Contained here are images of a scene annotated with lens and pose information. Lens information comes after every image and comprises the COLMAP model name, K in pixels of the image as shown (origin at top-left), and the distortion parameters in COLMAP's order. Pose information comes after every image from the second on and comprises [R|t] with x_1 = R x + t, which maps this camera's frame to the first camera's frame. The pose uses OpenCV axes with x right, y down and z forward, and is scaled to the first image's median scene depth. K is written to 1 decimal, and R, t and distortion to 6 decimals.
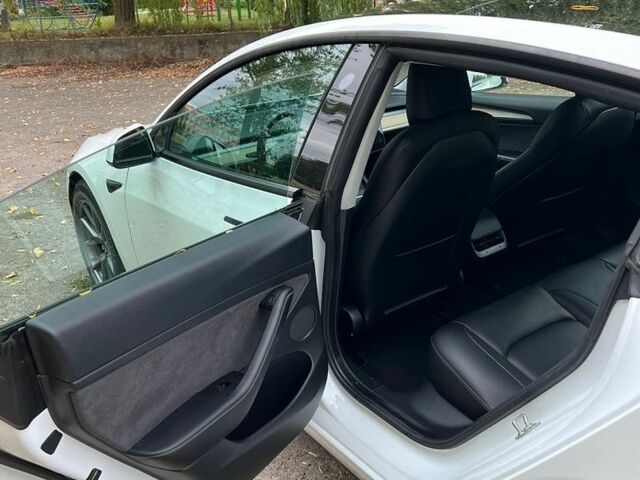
lens RADIAL K [[642.9, 0, 323.8], [0, 642.9, 241.5], [0, 0, 1]] dist [0.027569, 0.000000]
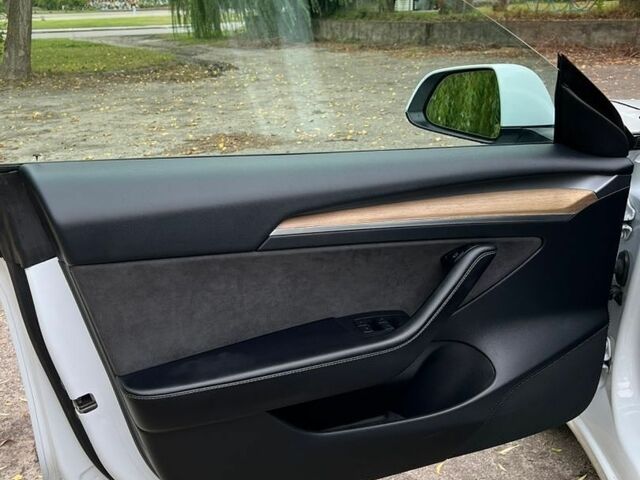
lens RADIAL K [[642.9, 0, 309.5], [0, 642.9, 248.0], [0, 0, 1]] dist [0.027569, 0.000000]
pose [[0.754698, 0.255114, -0.604440, -0.094416], [-0.242335, 0.964546, 0.104526, -0.033524], [0.609675, 0.067591, 0.789764, 0.282015]]
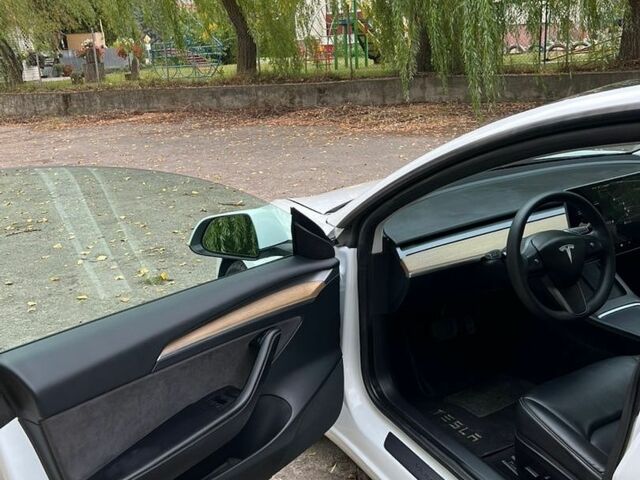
lens RADIAL K [[642.9, 0, 319.5], [0, 642.9, 251.0], [0, 0, 1]] dist [0.027569, 0.000000]
pose [[0.987108, 0.042724, -0.154248, -0.107081], [-0.051059, 0.997419, -0.050484, -0.051543], [0.151694, 0.057709, 0.986742, 0.155269]]
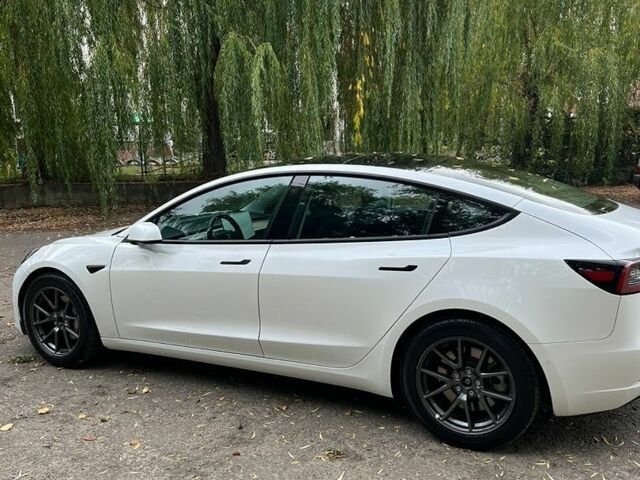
lens RADIAL K [[642.9, 0, 319.0], [0, 642.9, 241.0], [0, 0, 1]] dist [0.027569, 0.000000]
pose [[0.899582, -0.033388, 0.435474, -0.310780], [0.135809, 0.969029, -0.206251, 0.139456], [-0.415101, 0.244681, 0.876255, -0.322315]]
